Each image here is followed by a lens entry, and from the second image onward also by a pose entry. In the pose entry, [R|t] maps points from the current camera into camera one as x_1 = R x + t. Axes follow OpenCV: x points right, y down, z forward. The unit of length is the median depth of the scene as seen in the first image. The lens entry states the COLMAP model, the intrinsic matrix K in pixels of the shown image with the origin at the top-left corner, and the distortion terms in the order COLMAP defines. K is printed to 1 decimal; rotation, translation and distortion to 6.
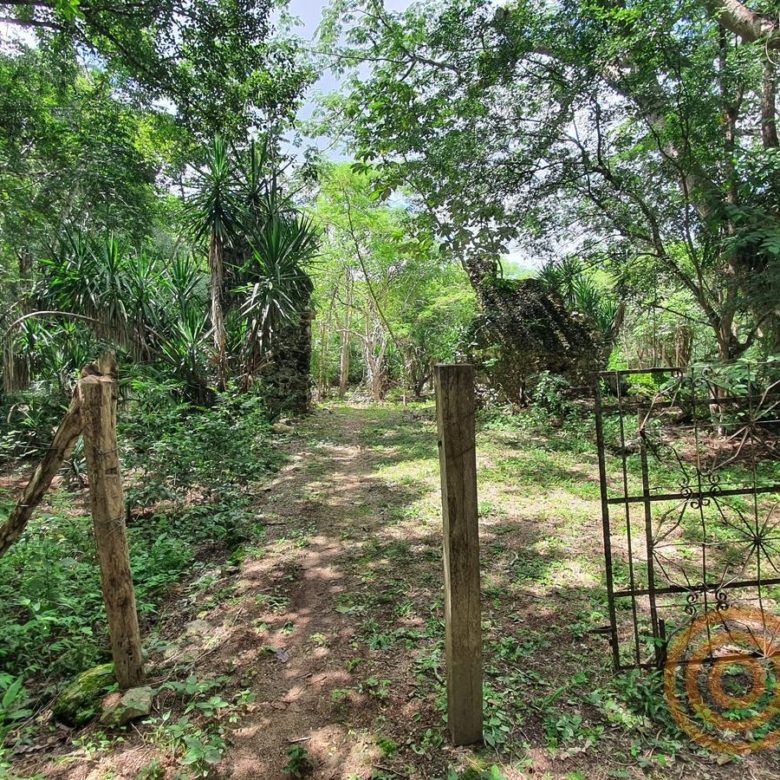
lens RADIAL K [[598.3, 0, 389.4], [0, 598.3, 389.2], [0, 0, 1]] dist [-0.007266, -0.000973]
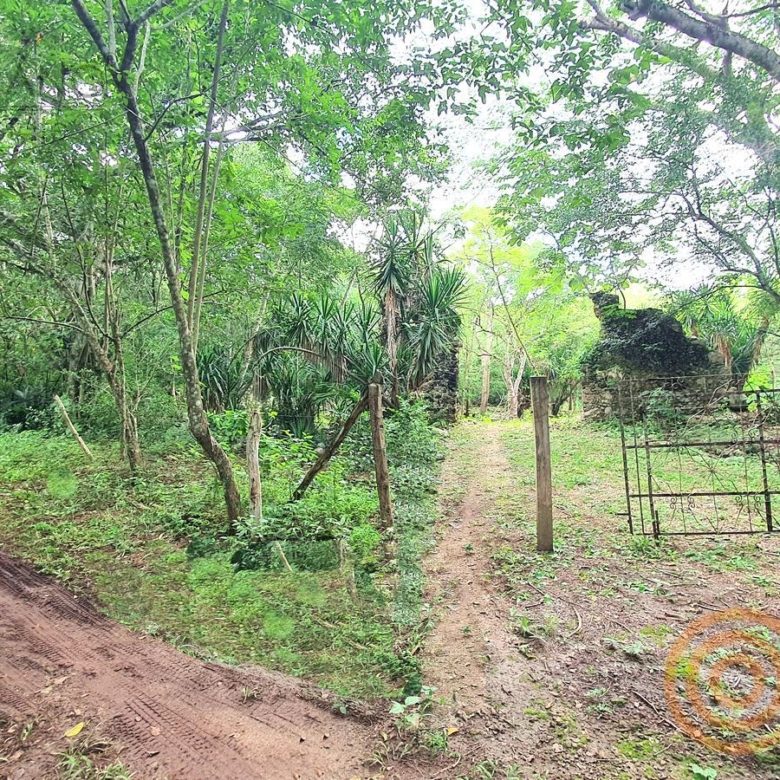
lens RADIAL K [[598.3, 0, 389.1], [0, 598.3, 388.7], [0, 0, 1]] dist [-0.007266, -0.000973]
pose [[0.972663, -0.001414, -0.232217, 0.015414], [-0.007453, 0.999276, -0.037303, 0.016882], [0.232102, 0.038014, 0.971948, -0.238794]]
